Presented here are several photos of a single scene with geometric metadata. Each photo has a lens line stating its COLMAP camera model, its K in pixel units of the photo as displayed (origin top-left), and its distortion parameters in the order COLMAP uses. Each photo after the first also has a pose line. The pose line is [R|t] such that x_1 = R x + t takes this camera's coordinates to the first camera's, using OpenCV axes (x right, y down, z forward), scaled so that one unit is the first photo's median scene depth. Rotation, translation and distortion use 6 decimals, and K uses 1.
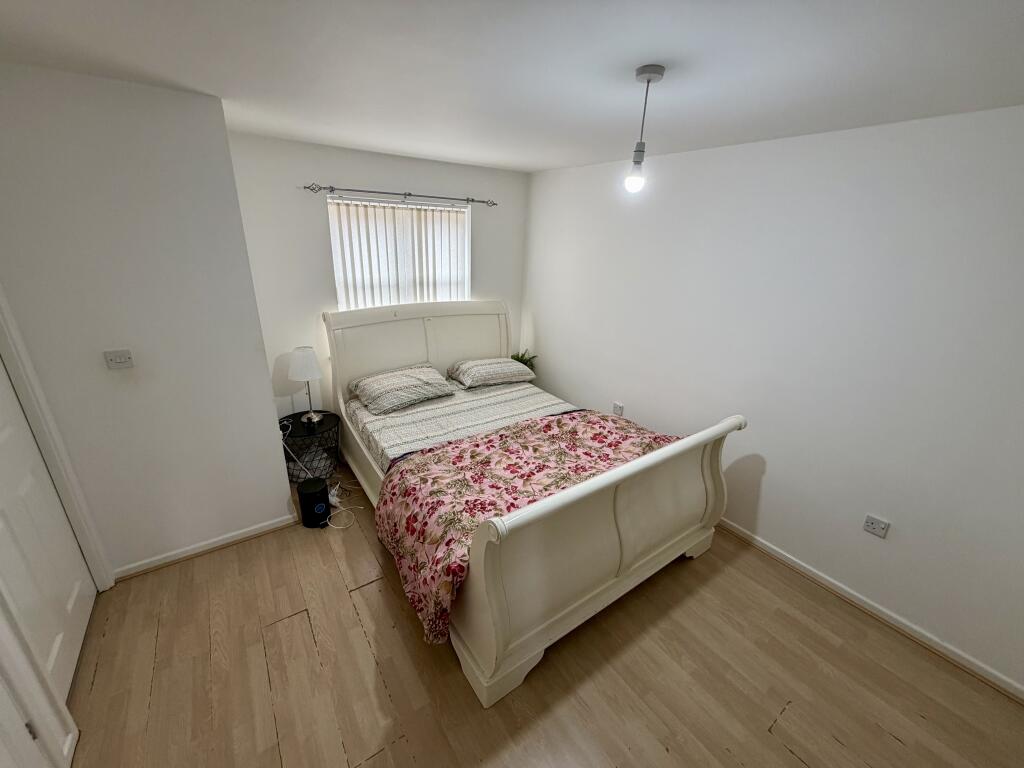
lens RADIAL K [[407.3, 0, 509.2], [0, 407.3, 384.5], [0, 0, 1]] dist [0.000558, 0.000030]
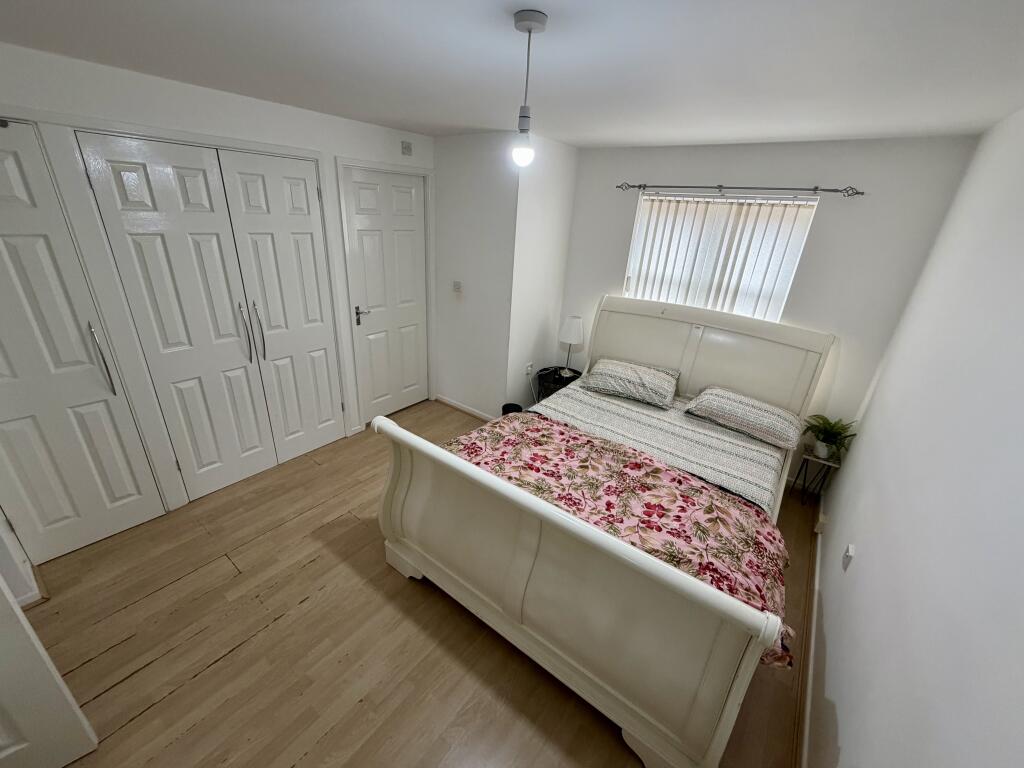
lens RADIAL K [[407.3, 0, 509.2], [0, 407.3, 384.5], [0, 0, 1]] dist [0.000558, 0.000030]
pose [[0.310324, 0.361472, -0.879225, 0.606588], [-0.375497, 0.896285, 0.235954, -0.124010], [0.873327, 0.256924, 0.413871, 0.365373]]
